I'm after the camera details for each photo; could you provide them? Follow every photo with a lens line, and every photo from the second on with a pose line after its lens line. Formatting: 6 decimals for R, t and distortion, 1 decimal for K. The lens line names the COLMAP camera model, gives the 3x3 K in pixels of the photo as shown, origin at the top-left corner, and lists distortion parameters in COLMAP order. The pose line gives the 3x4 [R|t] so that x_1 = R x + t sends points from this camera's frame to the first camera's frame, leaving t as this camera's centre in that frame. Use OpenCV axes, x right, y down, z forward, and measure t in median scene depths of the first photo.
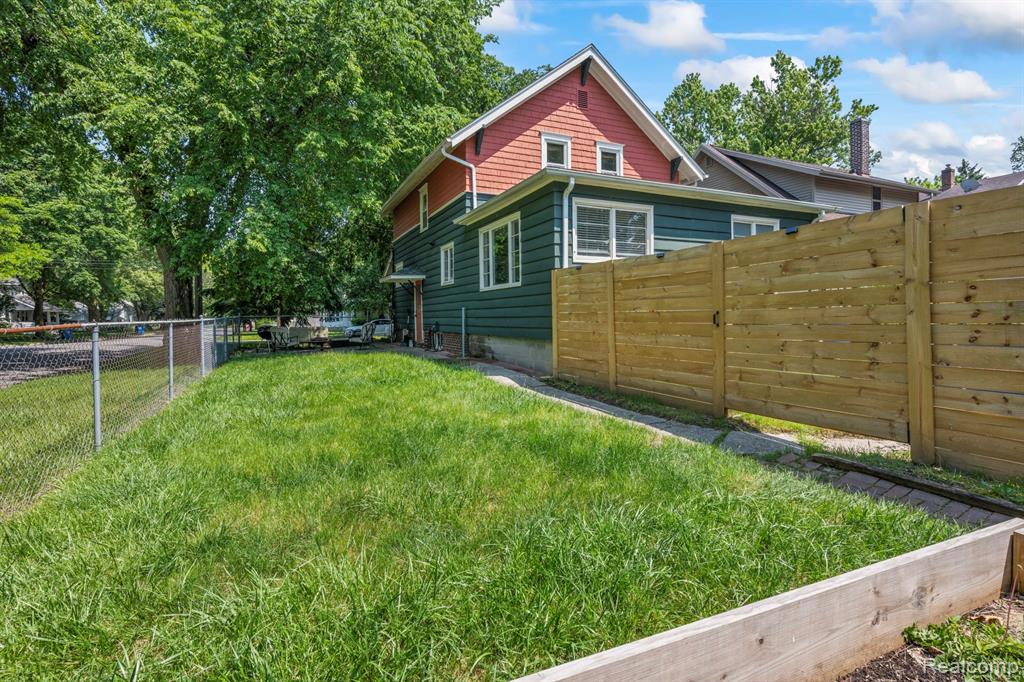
lens RADIAL K [[504.7, 0, 511.6], [0, 504.7, 318.1], [0, 0, 1]] dist [-0.001064, -0.000131]
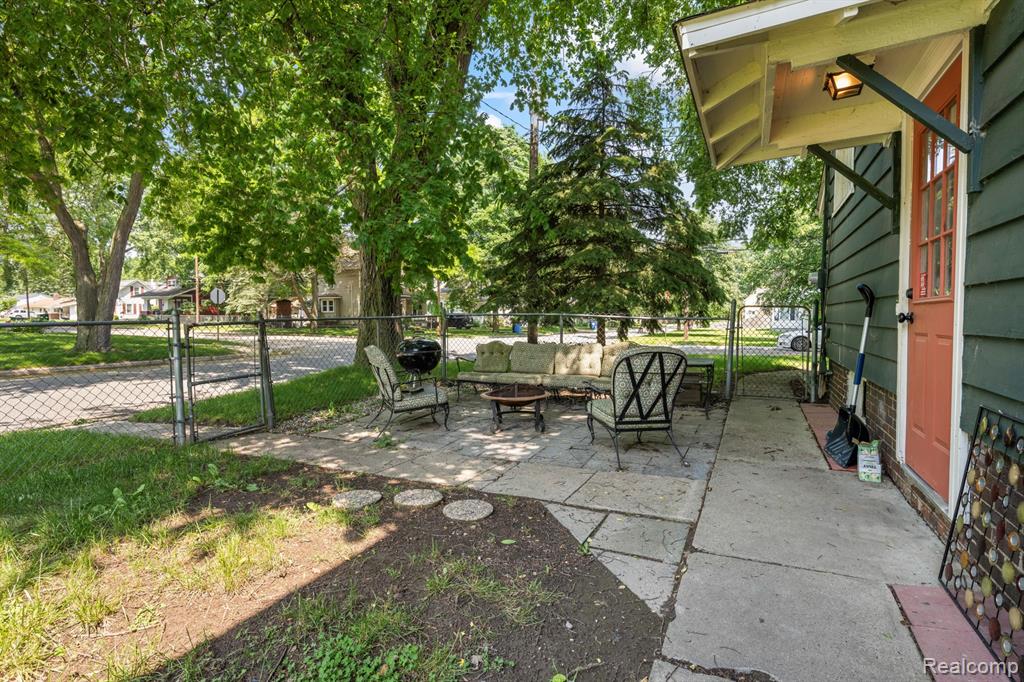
lens RADIAL K [[496.5, 0, 512.0], [0, 496.5, 341.0], [0, 0, 1]] dist [0.020380, 0.000142]
pose [[0.630552, 0.035296, -0.775344, -0.132464], [-0.000517, 0.998984, 0.045056, -0.003347], [0.776146, -0.028009, 0.629930, 0.738452]]
